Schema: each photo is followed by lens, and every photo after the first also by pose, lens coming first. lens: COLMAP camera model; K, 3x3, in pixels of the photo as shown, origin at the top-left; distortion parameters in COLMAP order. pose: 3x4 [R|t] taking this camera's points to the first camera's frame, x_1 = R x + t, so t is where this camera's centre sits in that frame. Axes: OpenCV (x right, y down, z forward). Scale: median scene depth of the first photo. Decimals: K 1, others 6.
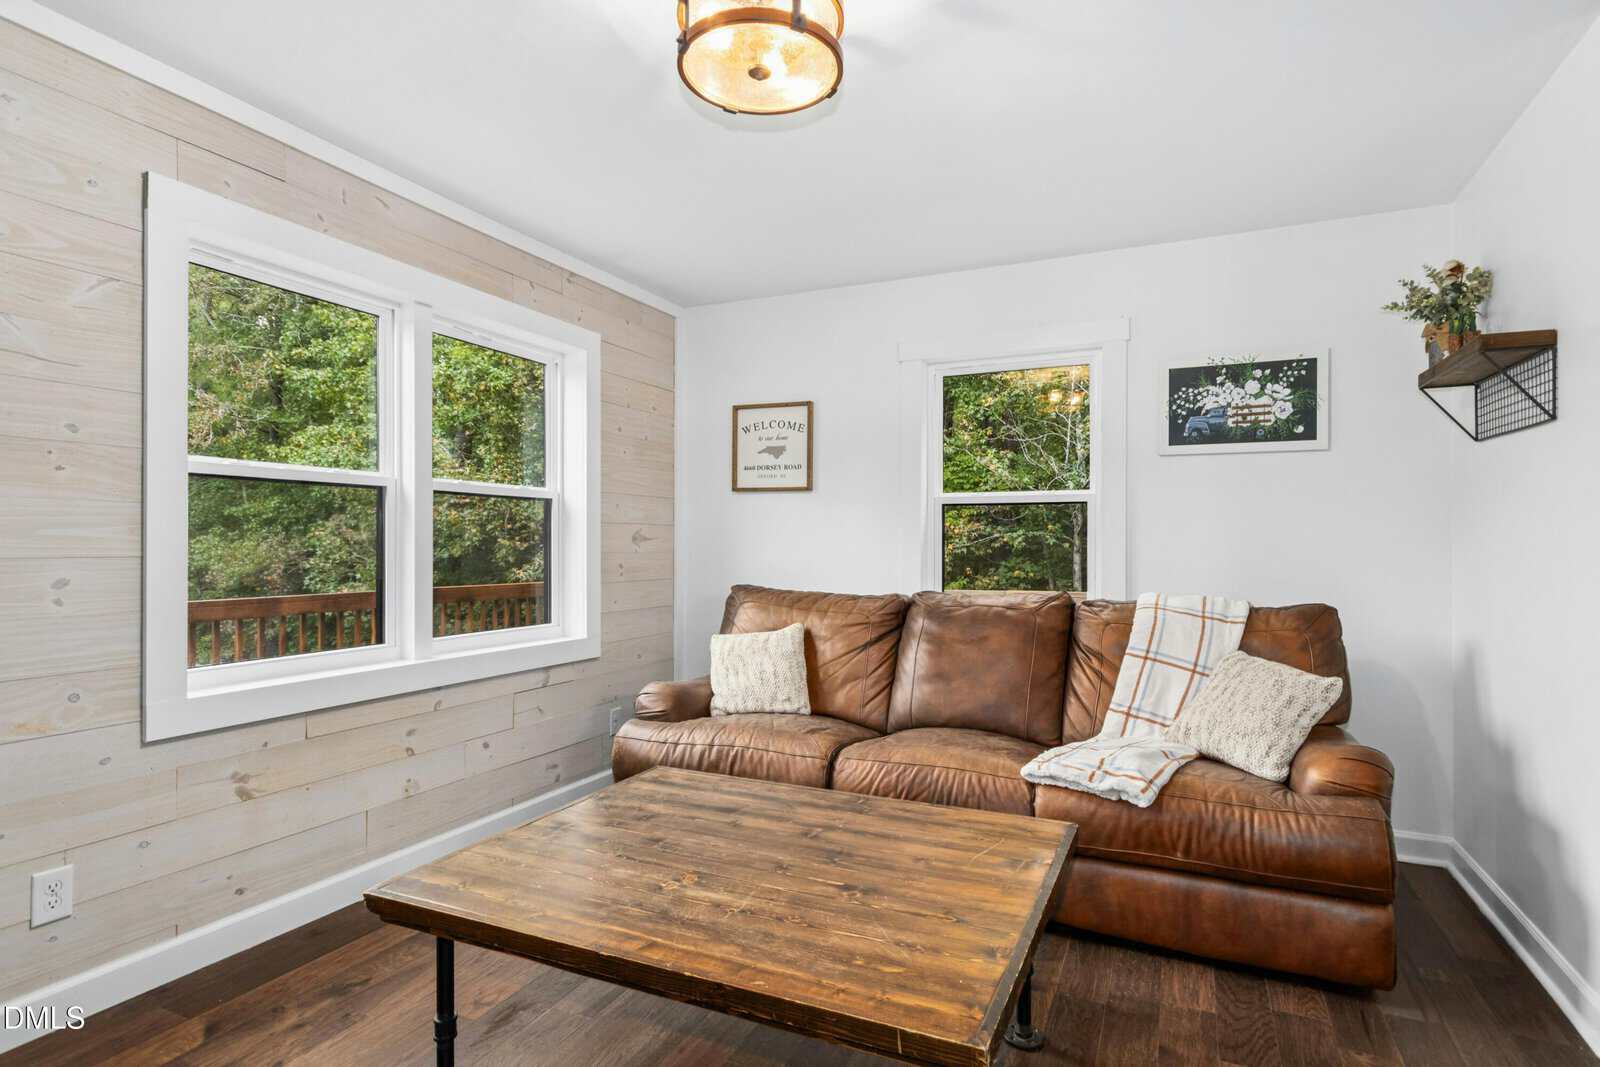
lens RADIAL K [[814.7, 0, 810.3], [0, 814.7, 539.8], [0, 0, 1]] dist [0.000716, -0.000368]
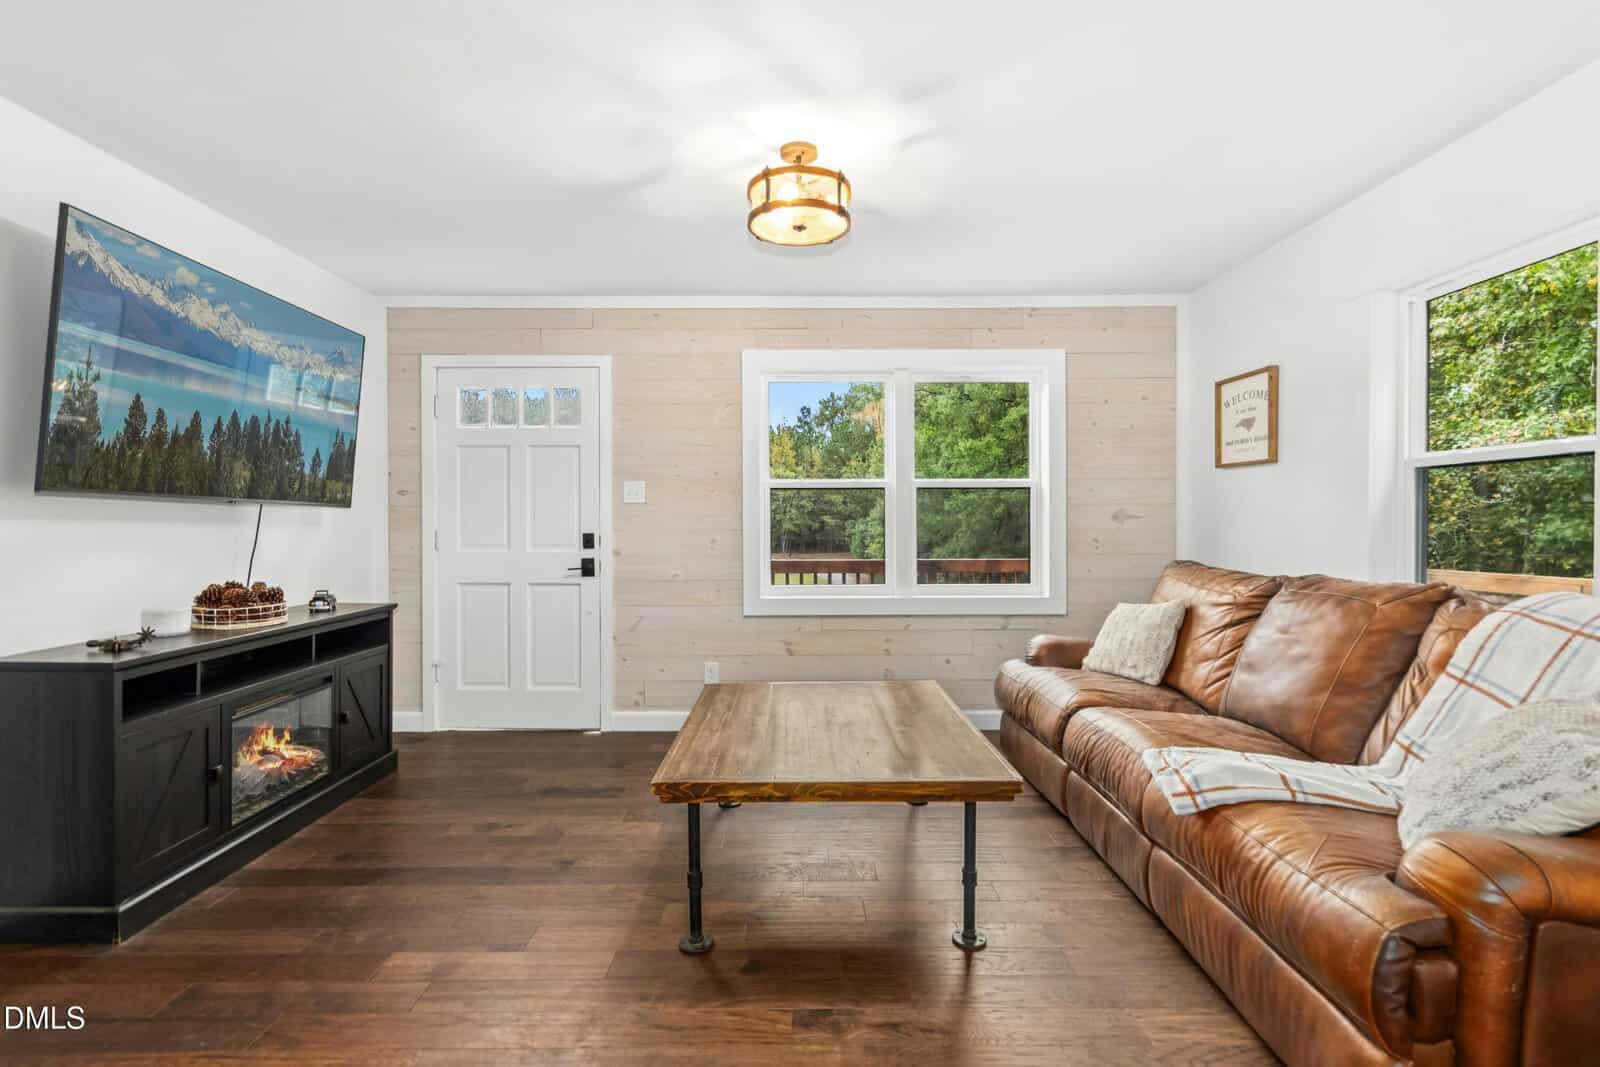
lens RADIAL K [[738.2, 0, 805.0], [0, 738.2, 532.2], [0, 0, 1]] dist [0.002444, -0.000950]
pose [[0.426798, 0.004729, -0.904335, 0.653248], [0.010046, 0.999900, 0.009970, 0.006054], [0.904291, -0.013340, 0.426708, 0.201003]]
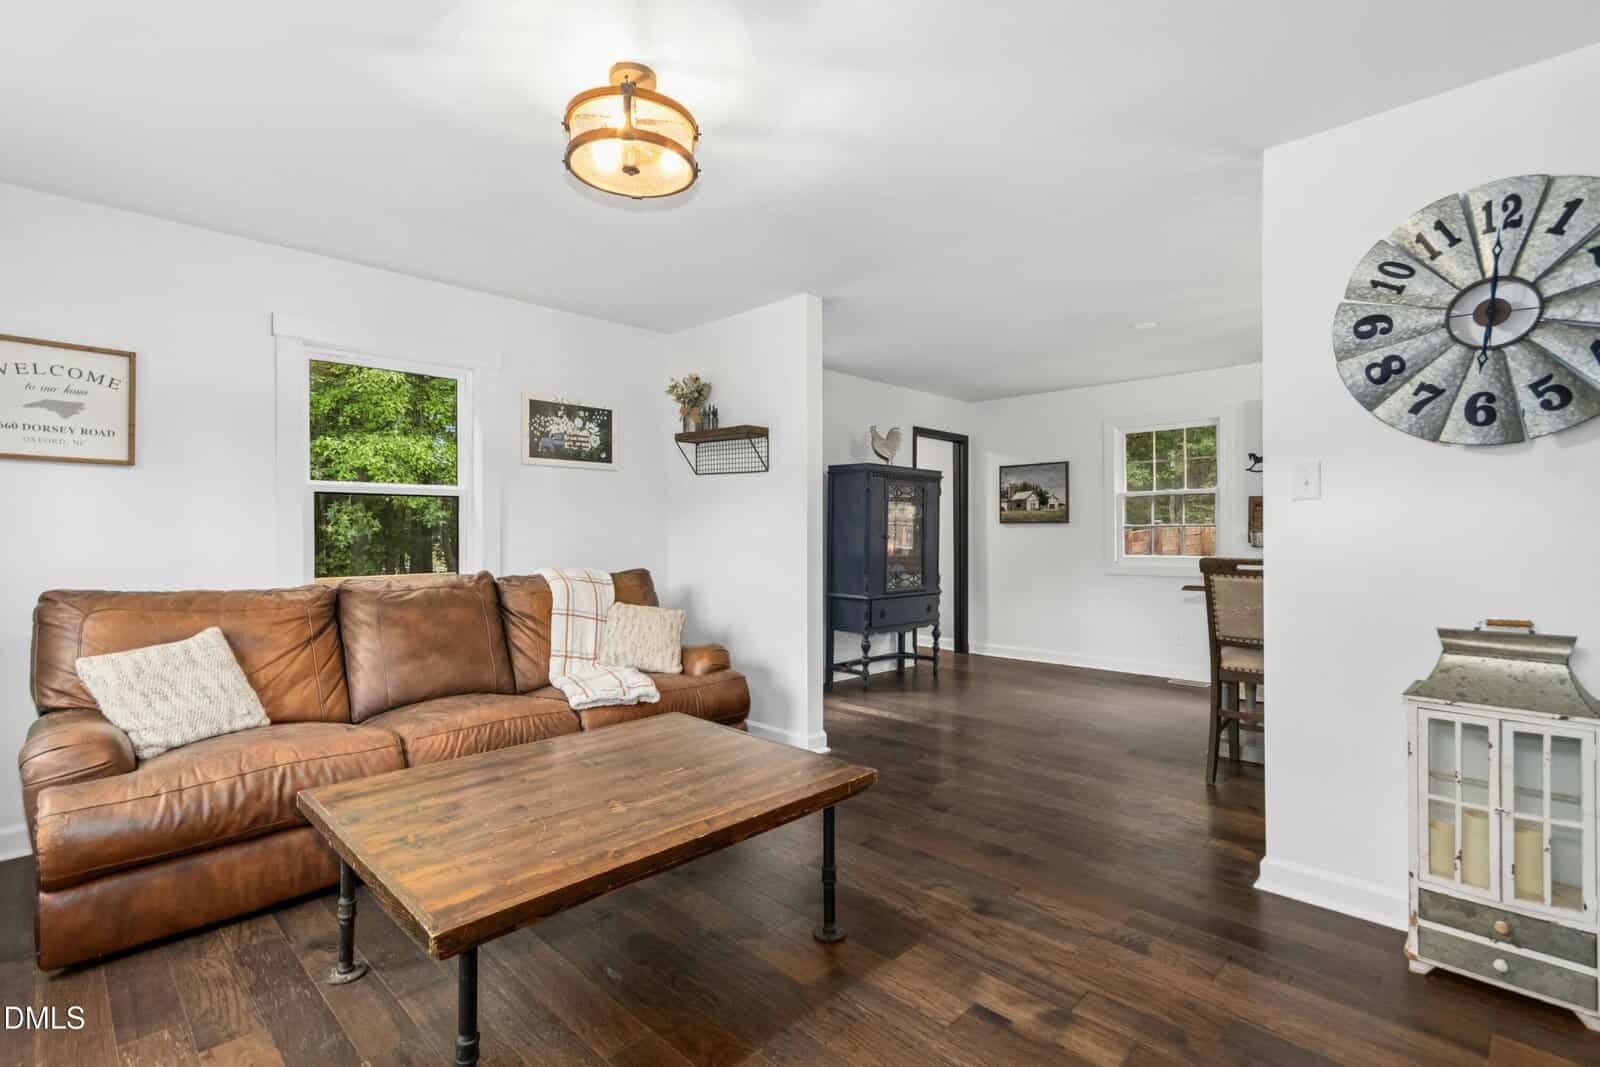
lens RADIAL K [[738.2, 0, 805.0], [0, 738.2, 532.2], [0, 0, 1]] dist [0.002444, -0.000950]
pose [[0.342720, -0.004415, 0.939427, -0.555009], [-0.000519, 0.999988, 0.004889, 0.000027], [-0.939437, -0.002163, 0.342714, 0.176419]]
